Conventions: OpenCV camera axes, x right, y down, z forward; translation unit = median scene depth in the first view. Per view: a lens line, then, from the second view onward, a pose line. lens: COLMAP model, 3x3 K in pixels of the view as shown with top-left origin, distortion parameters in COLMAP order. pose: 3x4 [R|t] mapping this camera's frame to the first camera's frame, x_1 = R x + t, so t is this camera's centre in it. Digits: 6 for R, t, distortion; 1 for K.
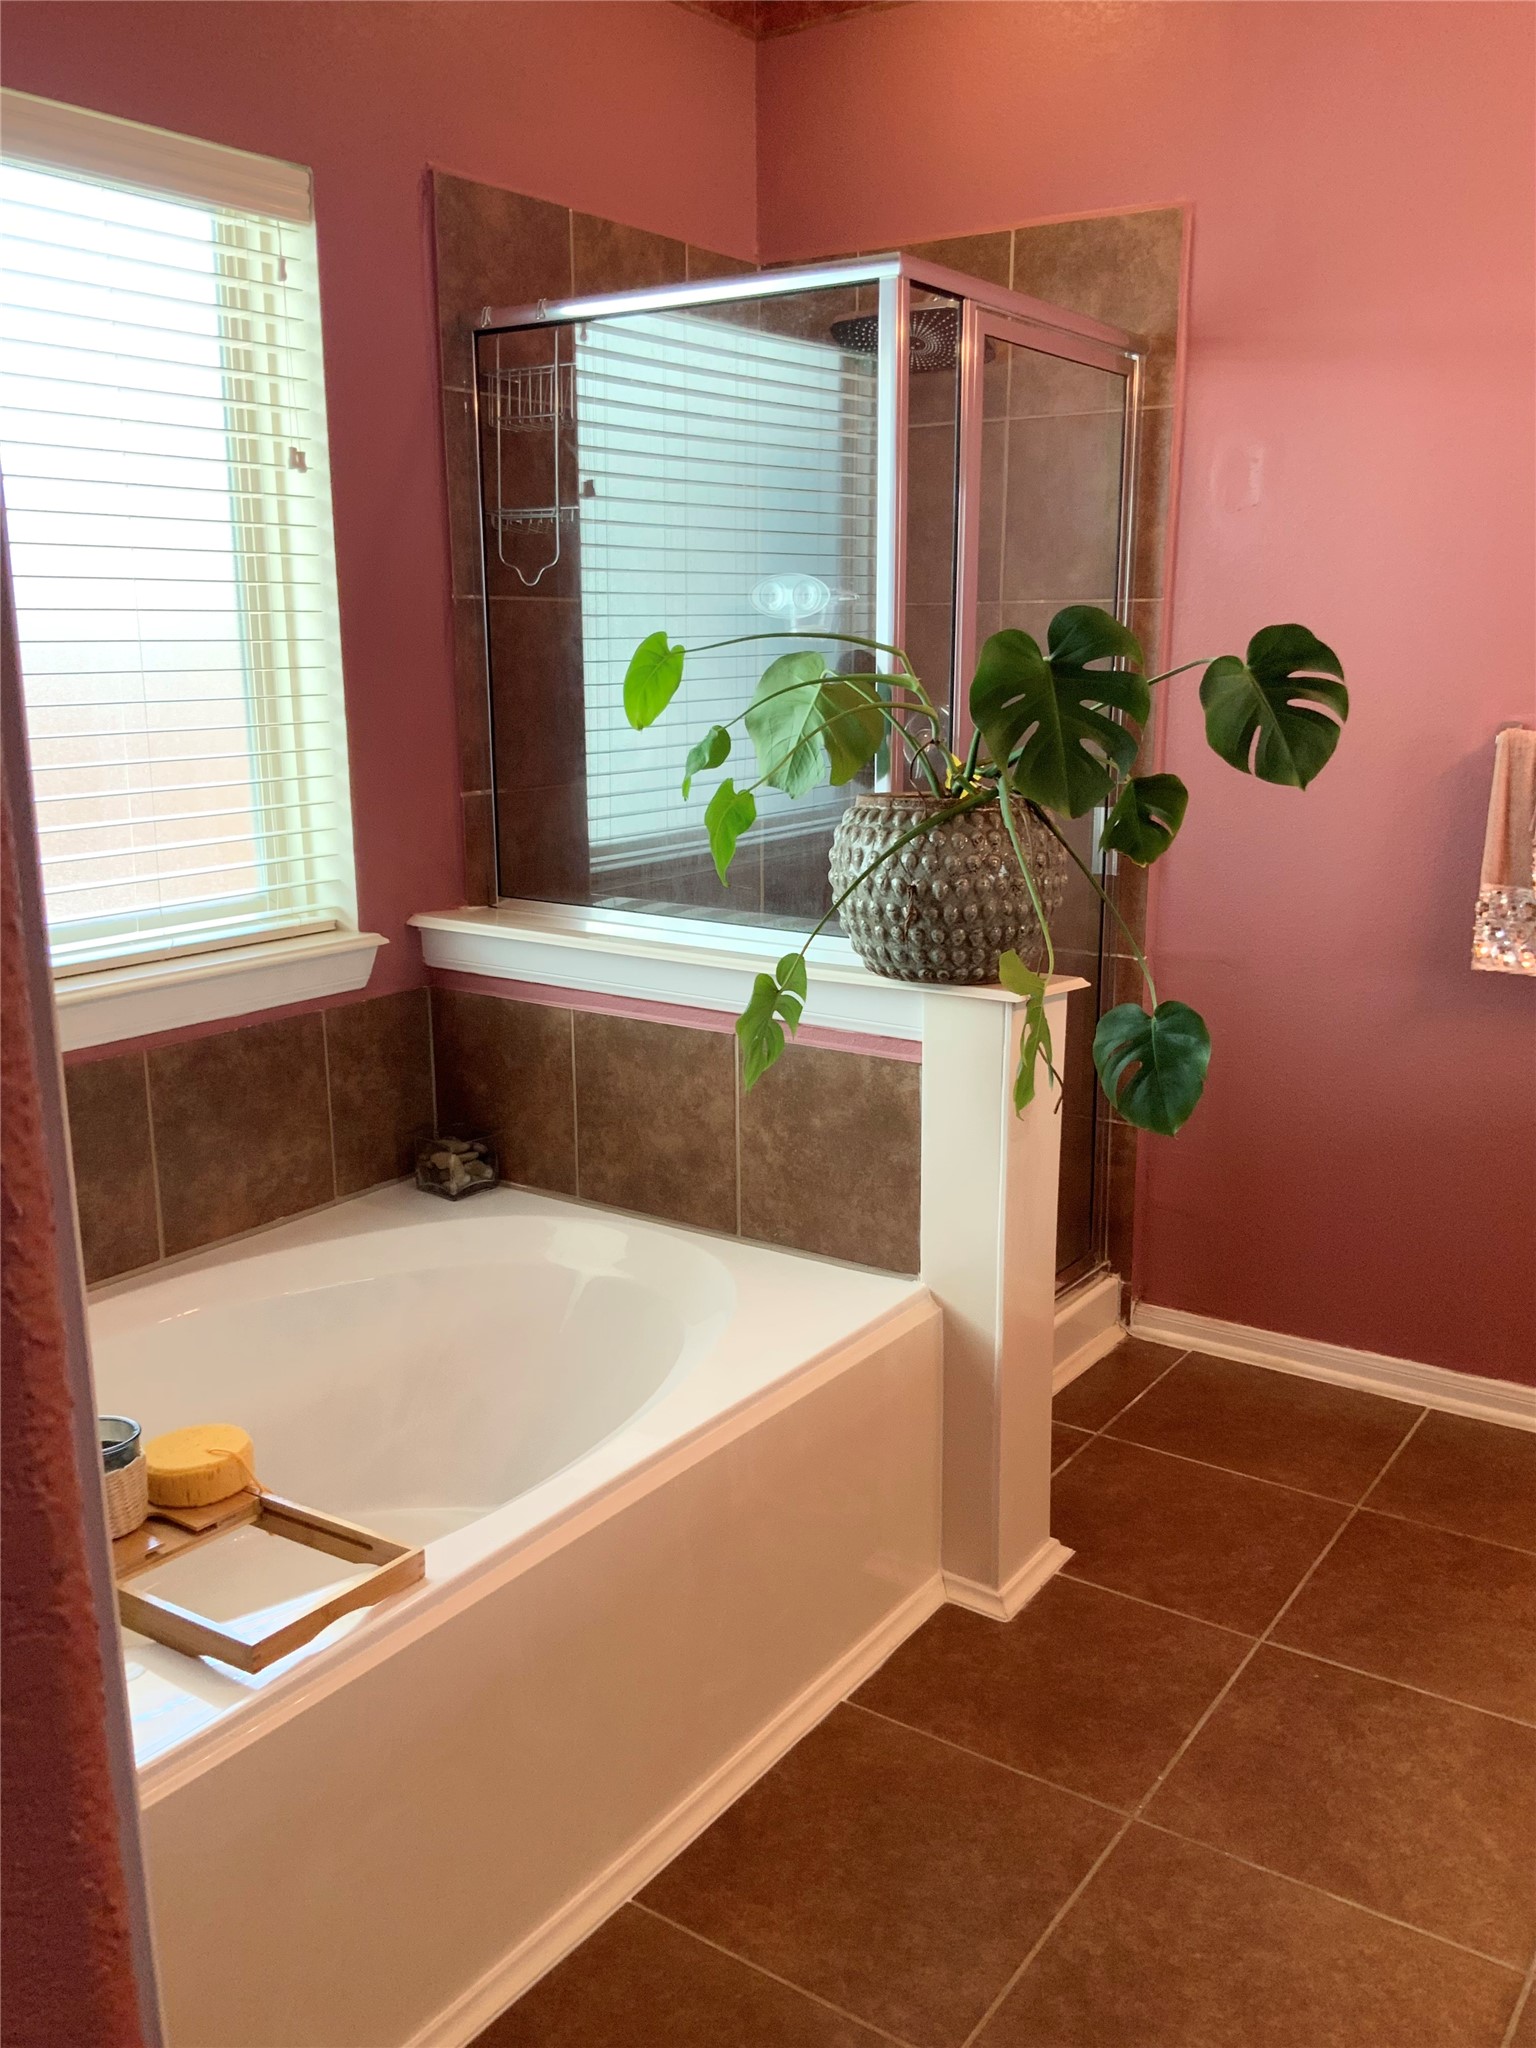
lens RADIAL K [[1715.7, 0, 761.2], [0, 1715.7, 1016.8], [0, 0, 1]] dist [0.069458, -0.137043]
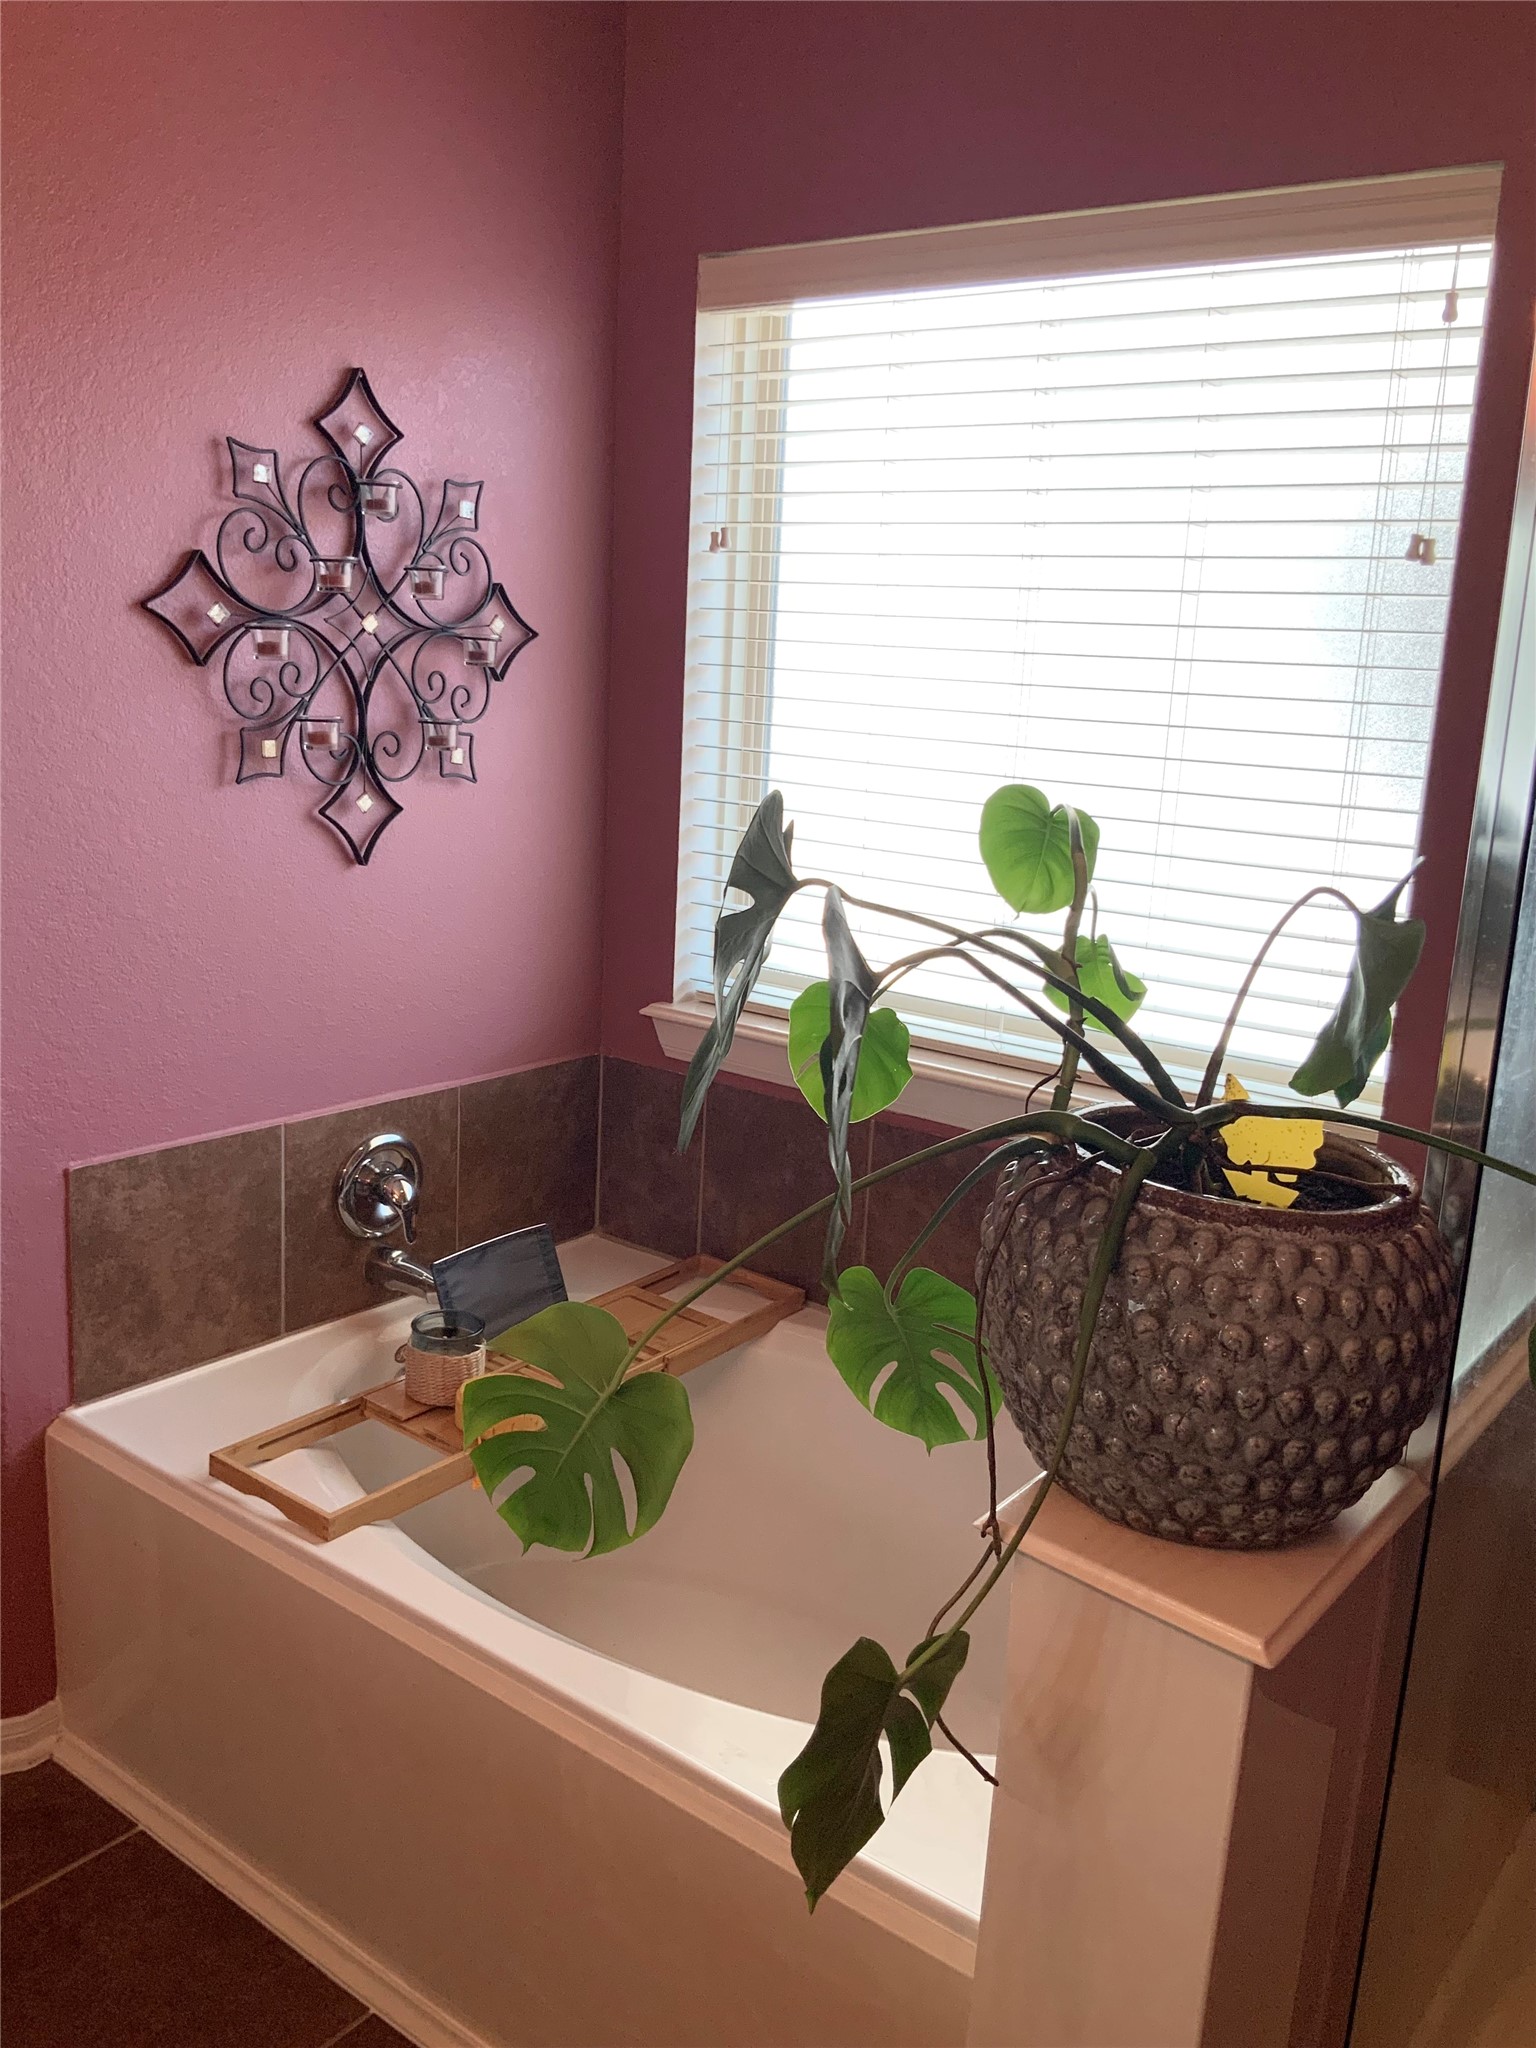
lens RADIAL K [[1715.7, 0, 768.7], [0, 1715.7, 1006.7], [0, 0, 1]] dist [0.069458, -0.137043]
pose [[-0.042706, 0.211662, -0.976409, 0.555156], [-0.264637, 0.939997, 0.215343, -0.223063], [0.963402, 0.267591, 0.015870, 0.768886]]
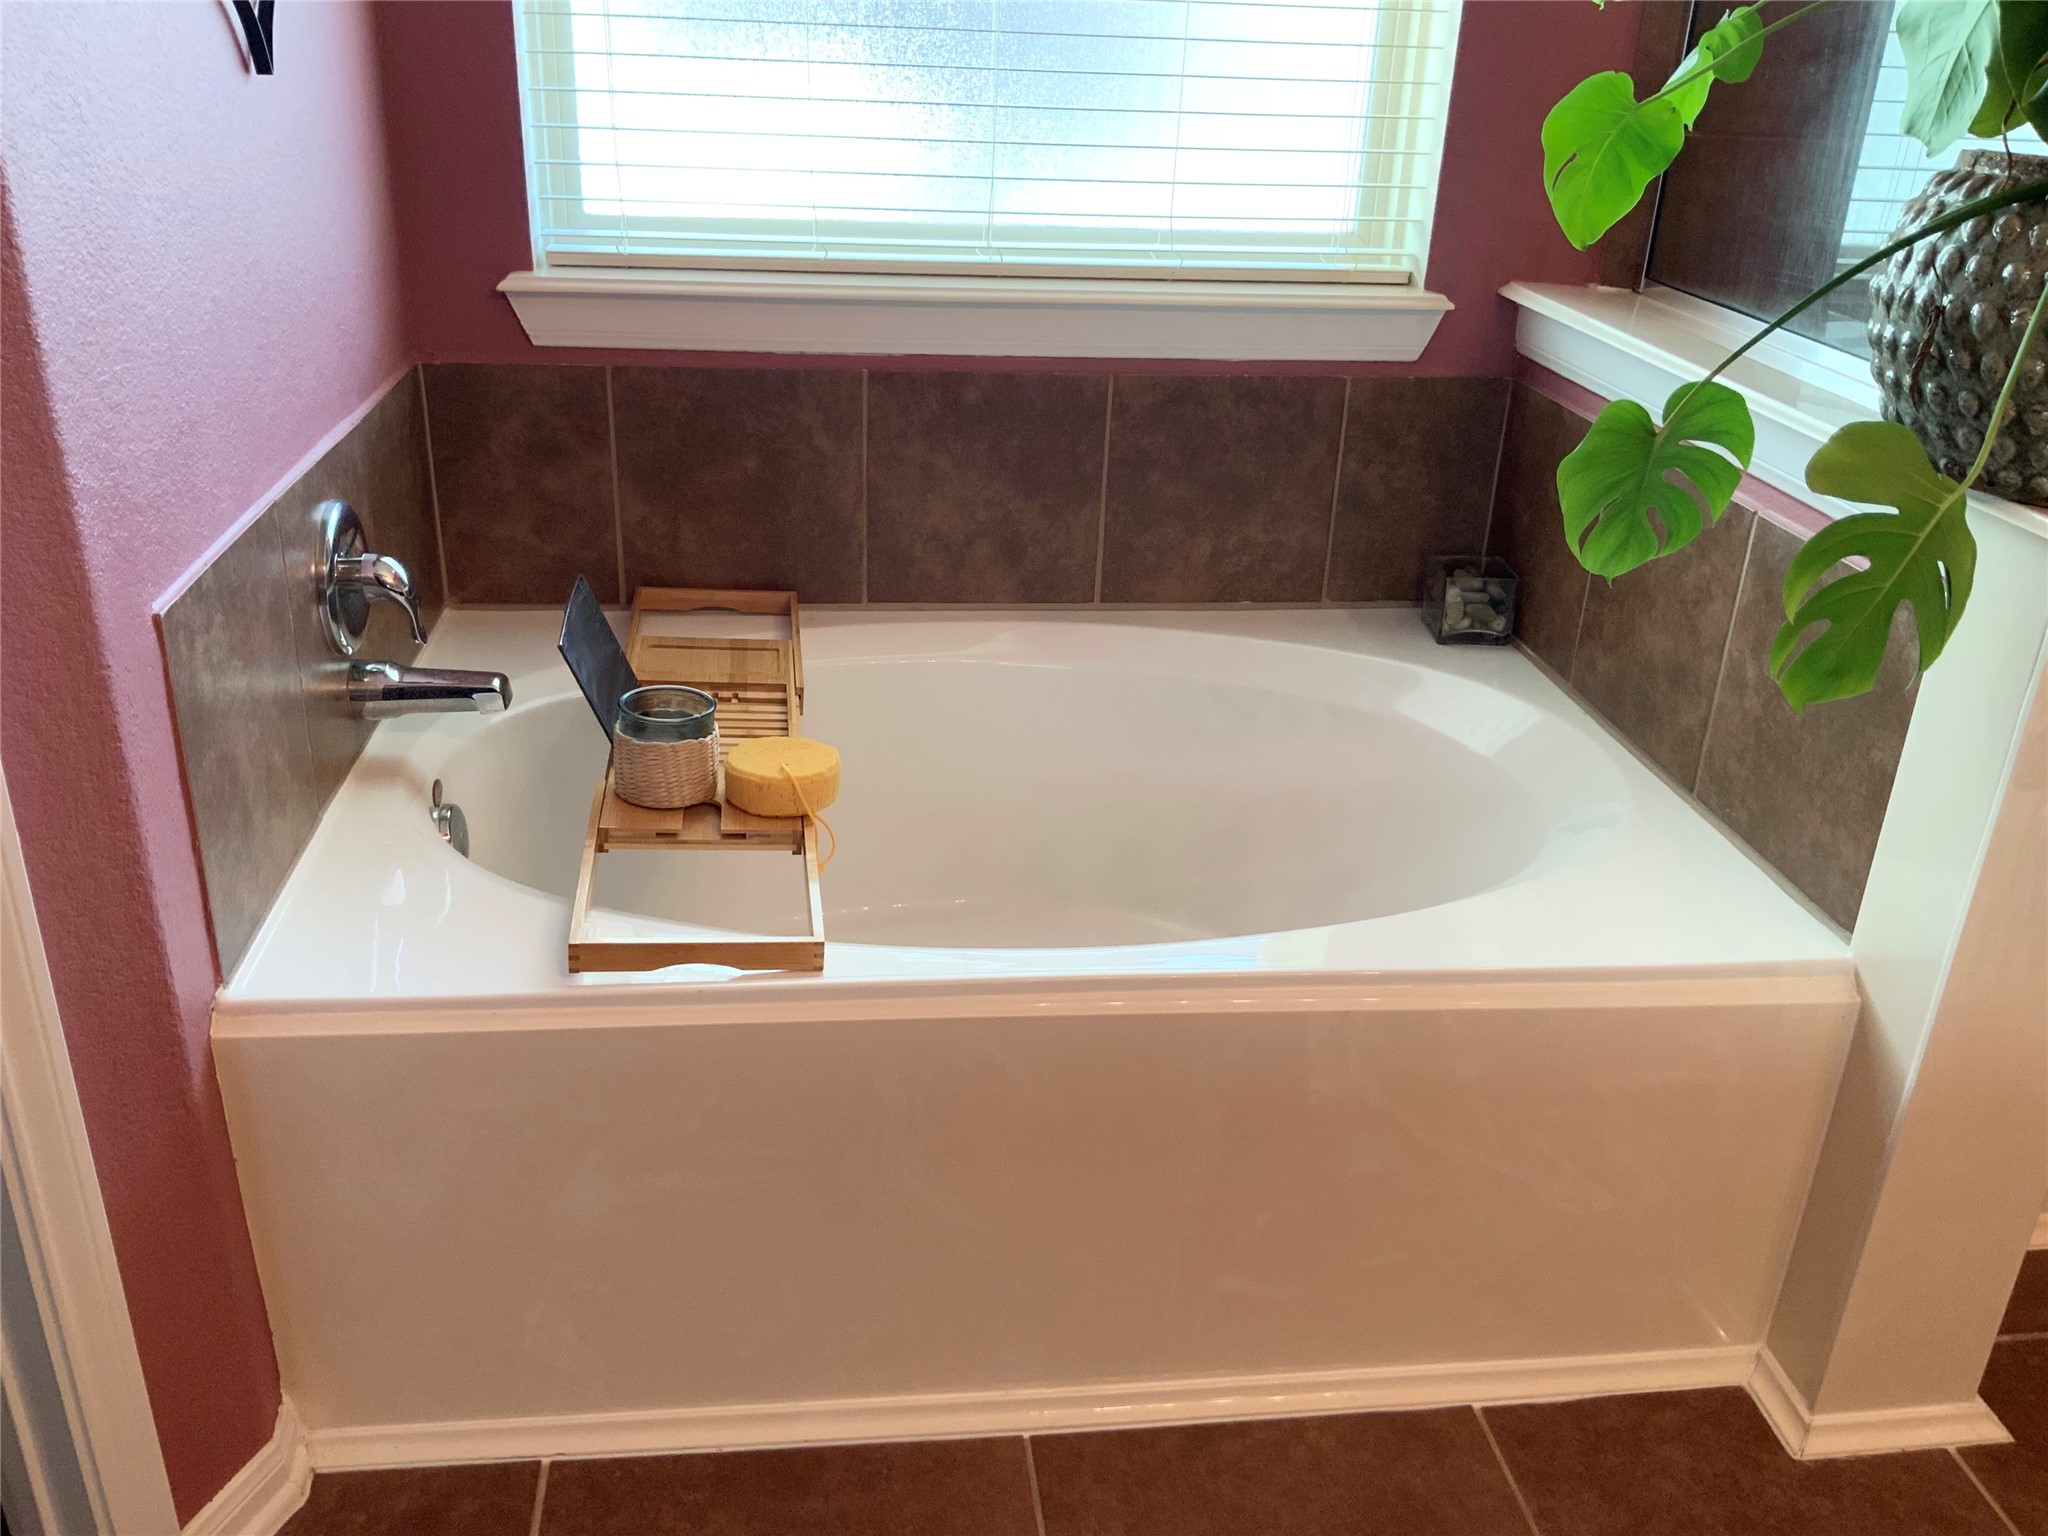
lens RADIAL K [[1715.7, 0, 1029.0], [0, 1715.7, 774.2], [0, 0, 1]] dist [0.069458, -0.137043]
pose [[0.669071, 0.337328, -0.662234, 0.274795], [-0.203237, 0.940140, 0.273553, -0.020806], [0.714870, -0.048436, 0.697578, 0.307897]]
